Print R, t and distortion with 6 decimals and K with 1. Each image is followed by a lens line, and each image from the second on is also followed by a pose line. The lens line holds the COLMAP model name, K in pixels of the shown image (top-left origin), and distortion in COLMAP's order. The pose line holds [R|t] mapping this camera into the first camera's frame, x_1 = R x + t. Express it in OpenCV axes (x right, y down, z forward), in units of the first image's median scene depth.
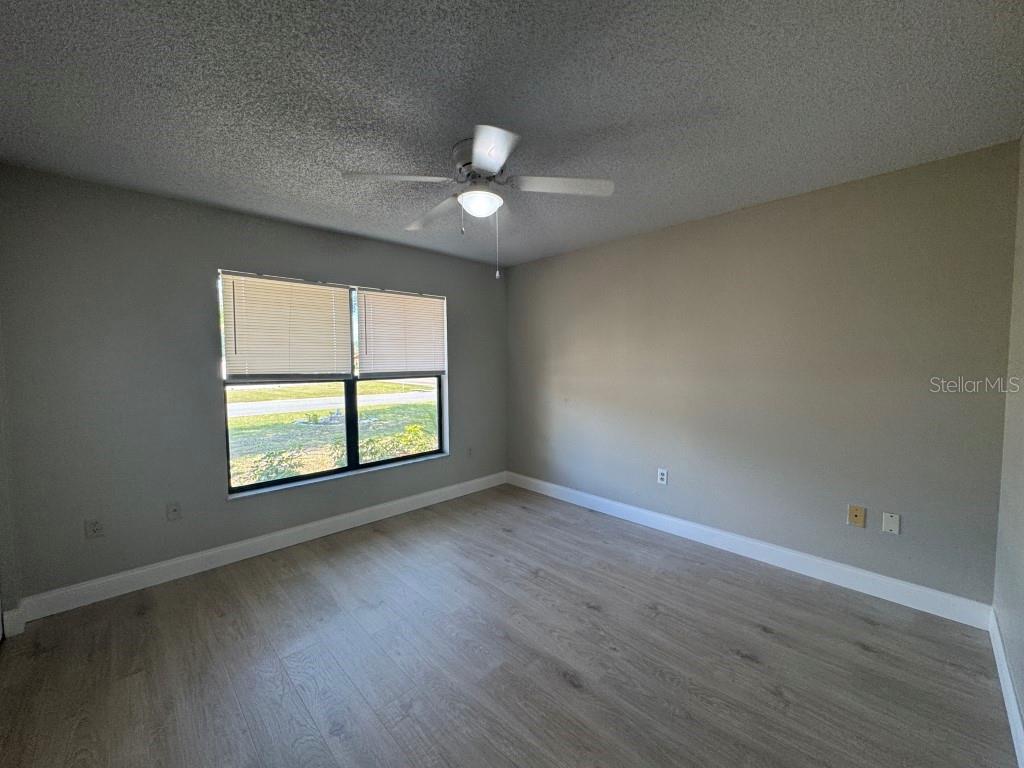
lens RADIAL K [[408.1, 0, 513.2], [0, 408.1, 384.1], [0, 0, 1]] dist [-0.001680, 0.000652]
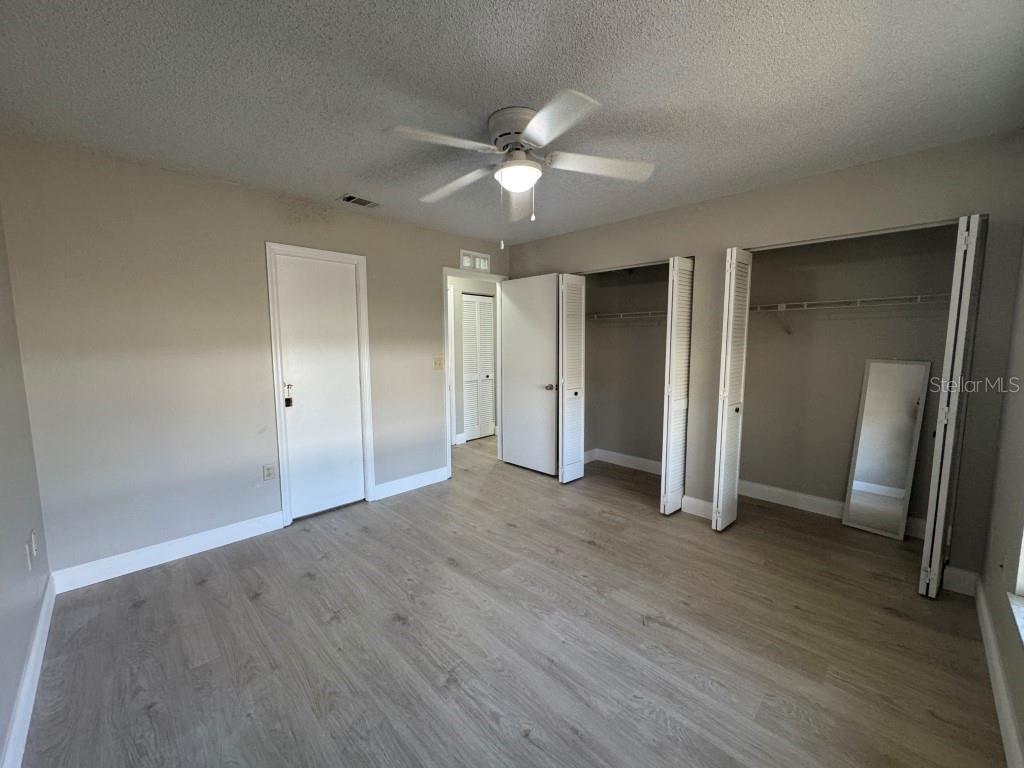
lens RADIAL K [[408.1, 0, 511.1], [0, 408.1, 384.5], [0, 0, 1]] dist [-0.001680, 0.000652]
pose [[-0.999897, 0.011280, -0.008865, -0.045040], [0.009682, 0.986537, 0.163253, -0.108438], [0.010587, 0.163150, -0.986544, 1.864892]]
